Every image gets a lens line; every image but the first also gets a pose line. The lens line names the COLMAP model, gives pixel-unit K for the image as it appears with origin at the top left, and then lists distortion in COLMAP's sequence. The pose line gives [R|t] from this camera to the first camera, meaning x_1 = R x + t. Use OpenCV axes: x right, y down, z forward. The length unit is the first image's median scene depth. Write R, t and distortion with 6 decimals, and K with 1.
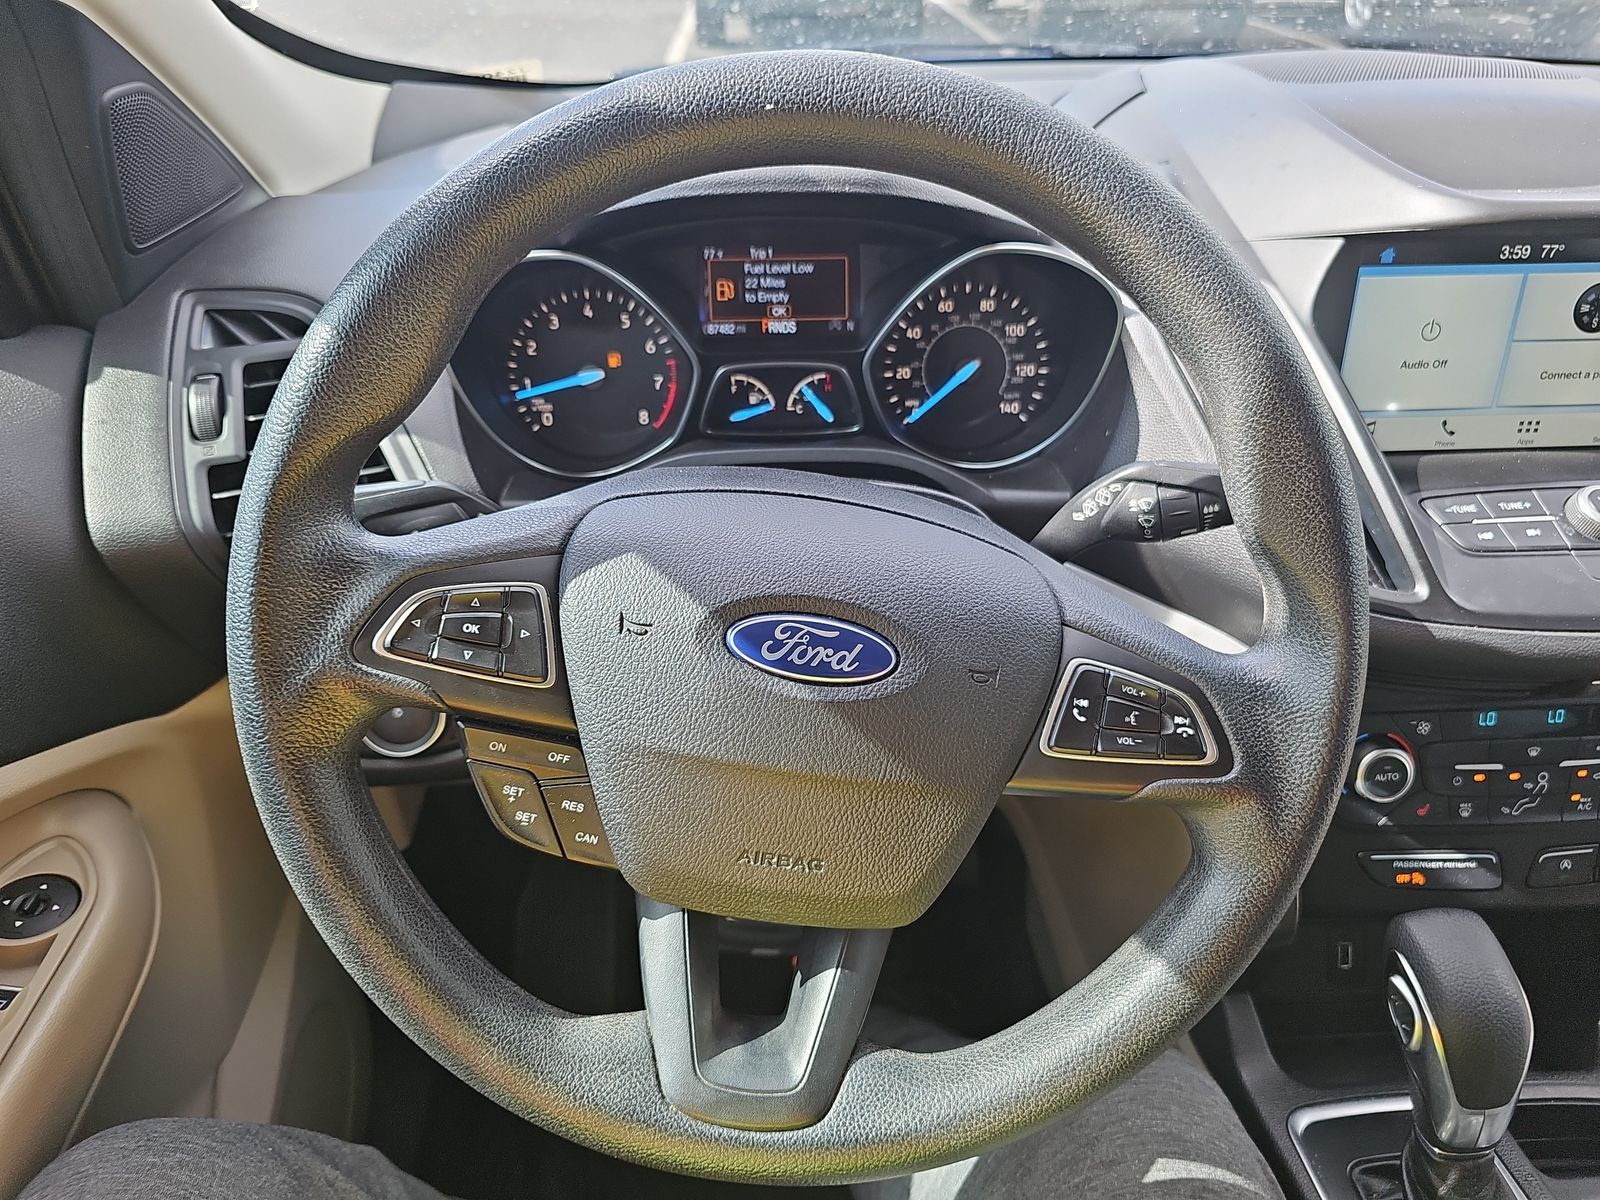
lens RADIAL K [[1068.3, 0, 799.0], [0, 1068.3, 604.9], [0, 0, 1]] dist [0.009642, -0.009587]
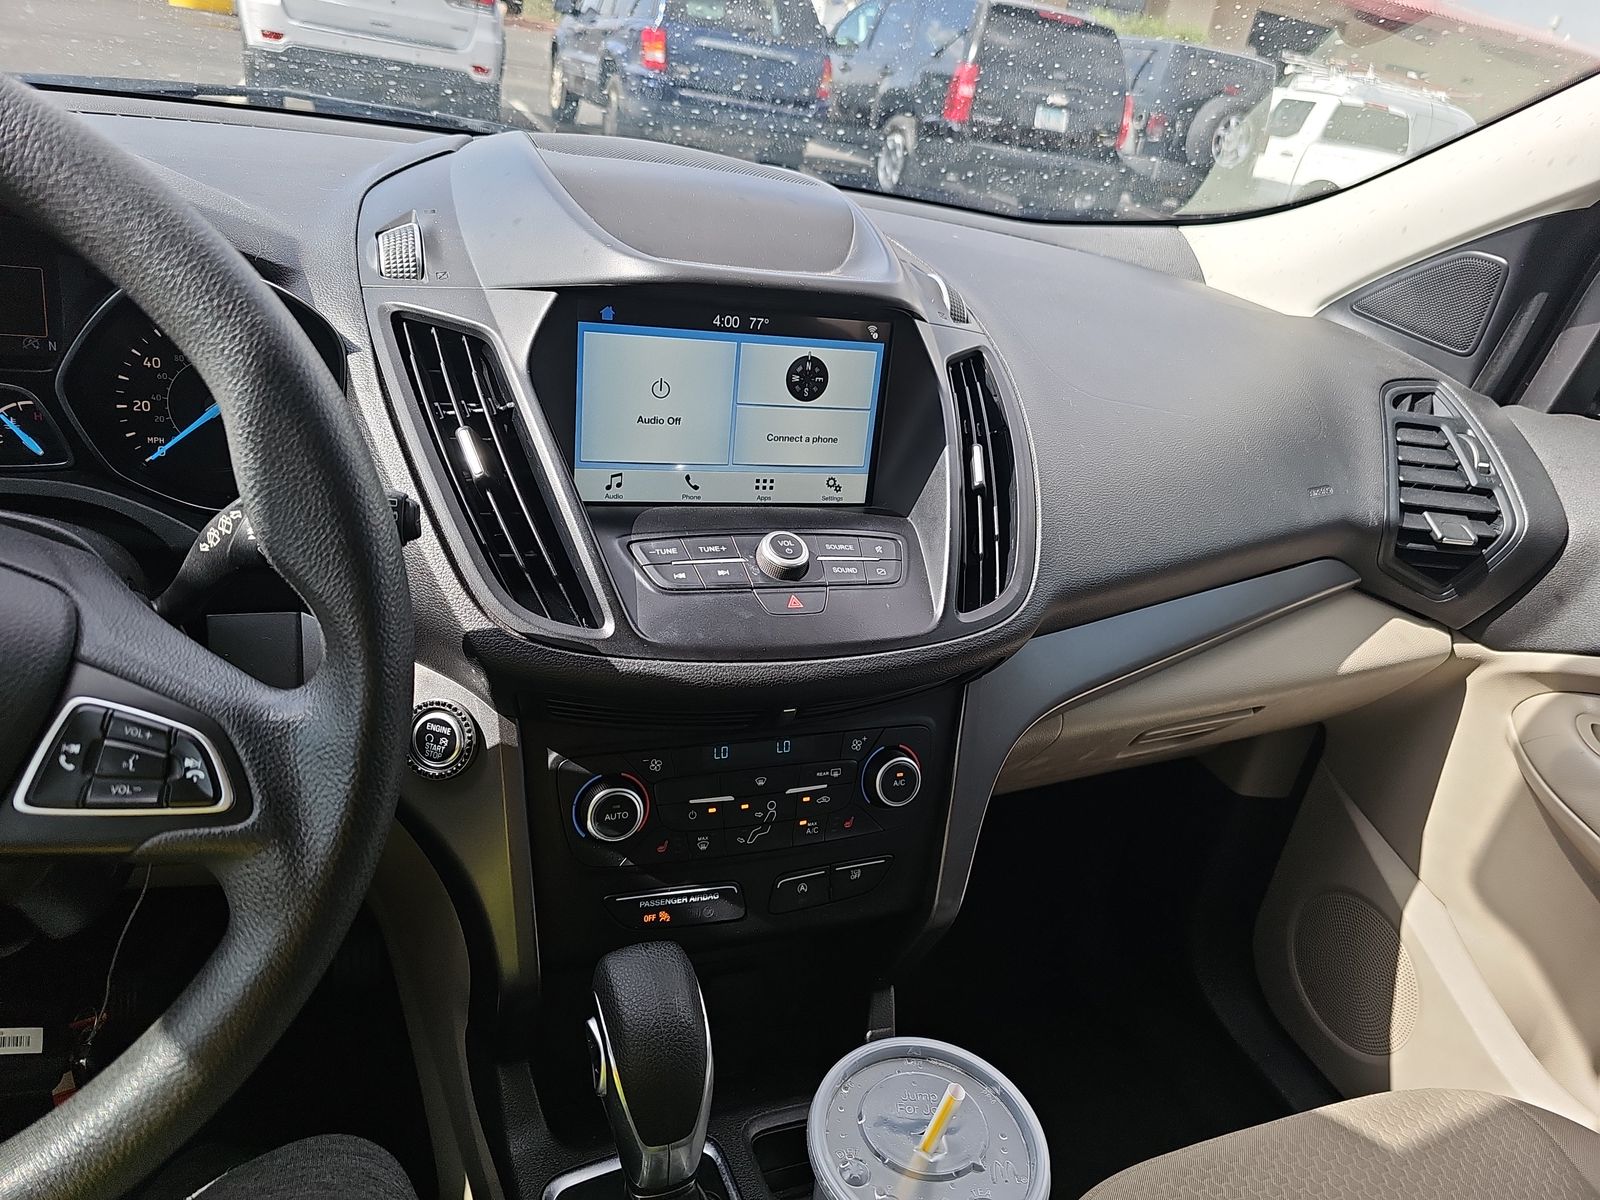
lens RADIAL K [[1038.0, 0, 803.3], [0, 1038.0, 600.5], [0, 0, 1]] dist [0.002450, -0.023321]
pose [[0.937376, -0.003662, 0.348300, 0.364282], [0.033516, 0.996253, -0.079726, 0.040374], [-0.346703, 0.086407, 0.933987, 0.005715]]
